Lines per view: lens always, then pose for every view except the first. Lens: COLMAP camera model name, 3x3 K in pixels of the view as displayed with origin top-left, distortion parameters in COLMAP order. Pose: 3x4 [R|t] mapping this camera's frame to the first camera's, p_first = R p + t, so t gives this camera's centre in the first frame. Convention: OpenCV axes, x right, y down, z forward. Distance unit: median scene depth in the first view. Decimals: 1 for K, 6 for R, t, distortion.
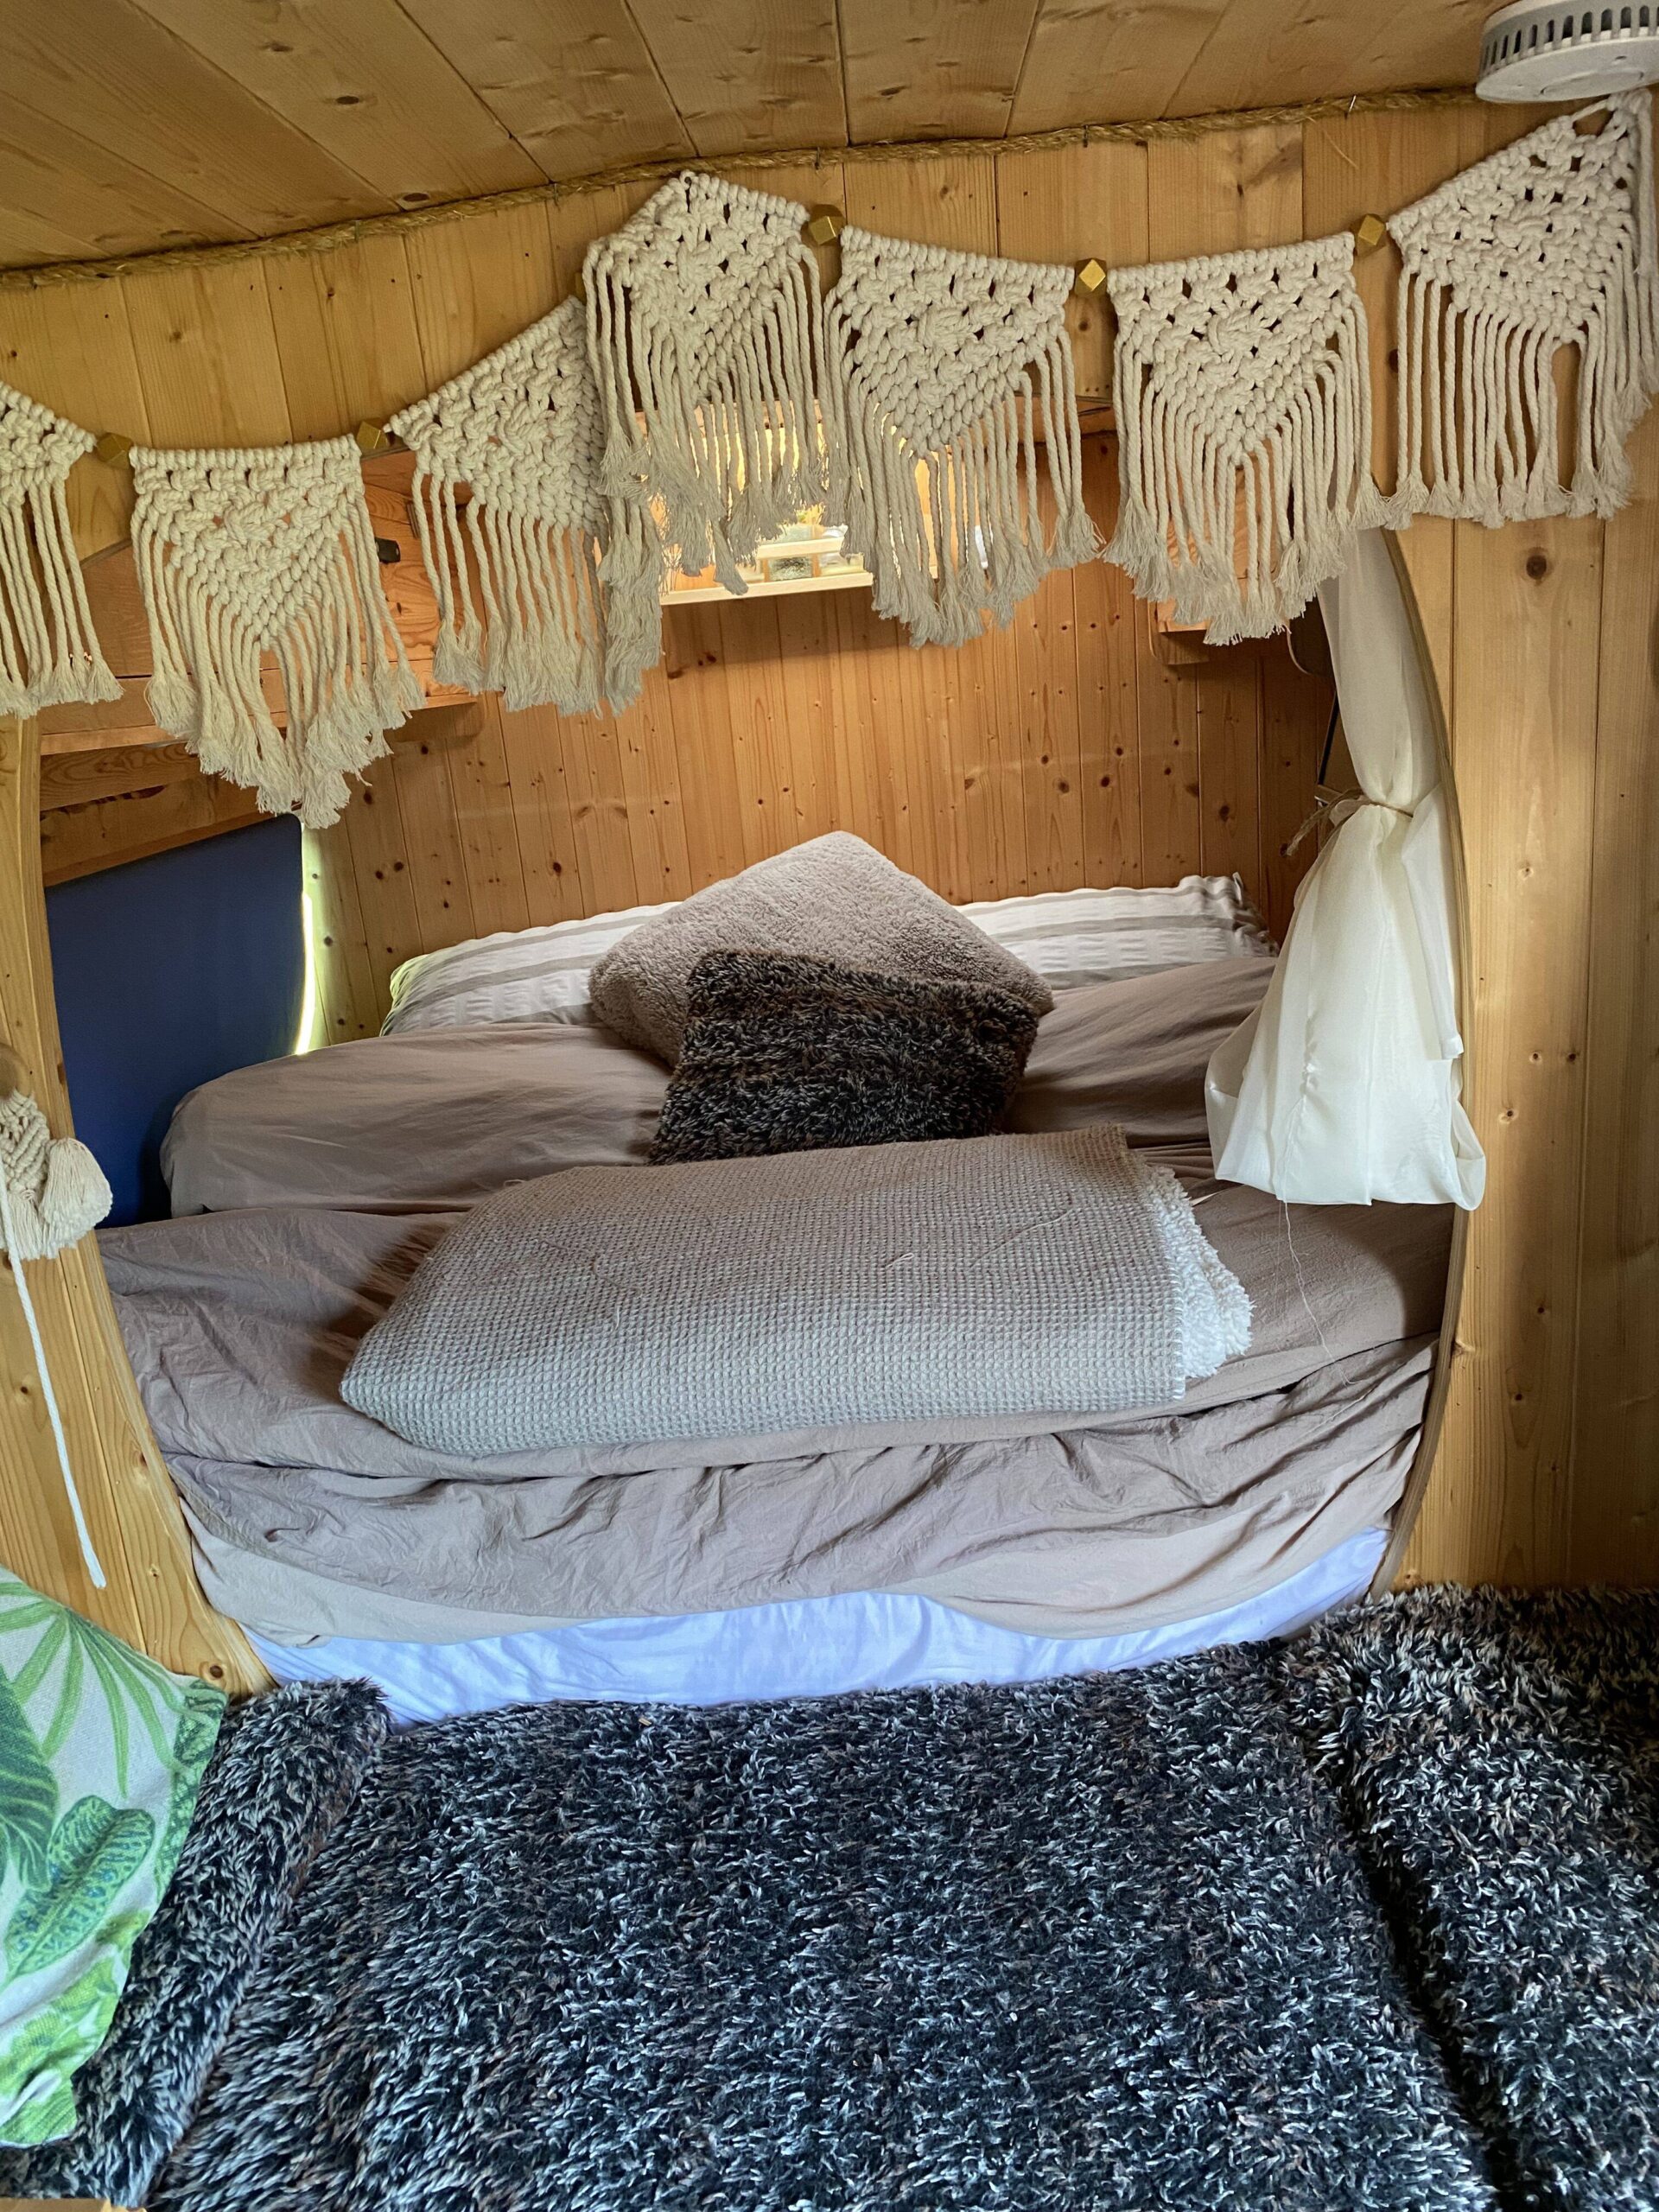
lens RADIAL K [[1675.9, 0, 821.2], [0, 1675.9, 1117.2], [0, 0, 1]] dist [-0.001629, 0.003878]
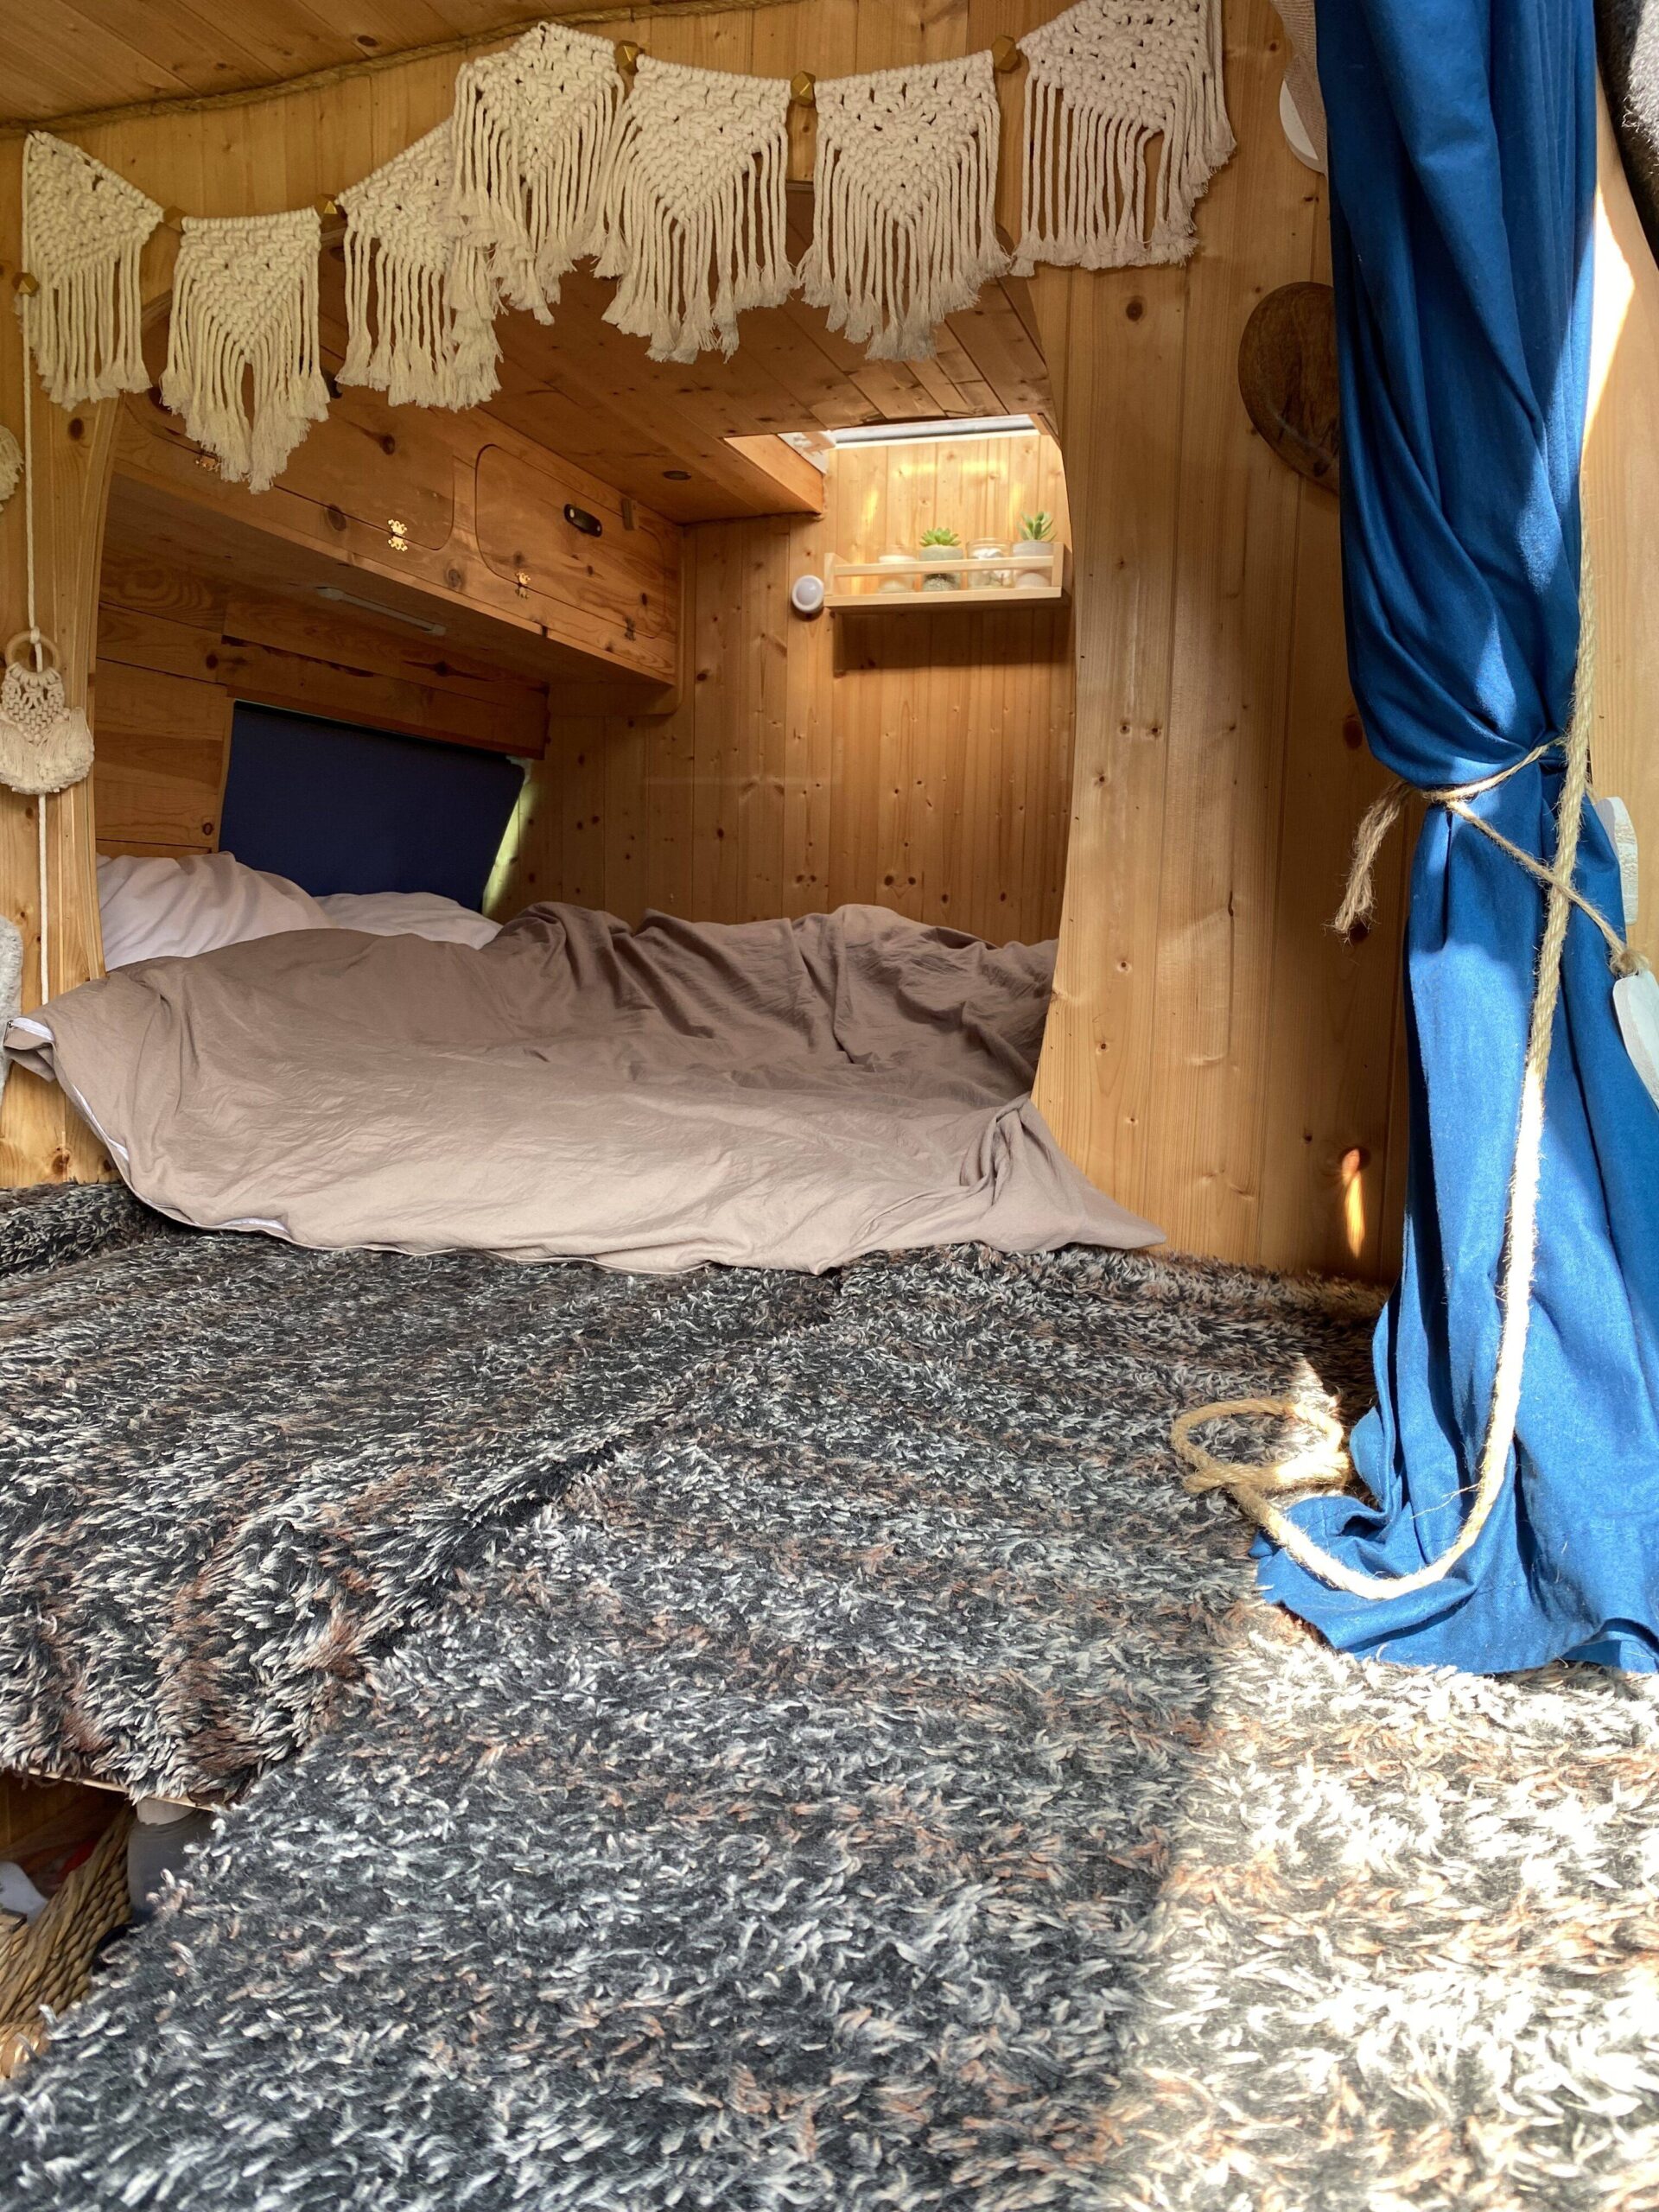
lens RADIAL K [[1675.9, 0, 838.3], [0, 1675.9, 1096.1], [0, 0, 1]] dist [-0.001629, 0.003878]
pose [[0.956874, 0.141693, -0.253603, 0.628847], [-0.181075, 0.973558, -0.139271, 0.457234], [0.227164, 0.179186, 0.957230, -0.130265]]
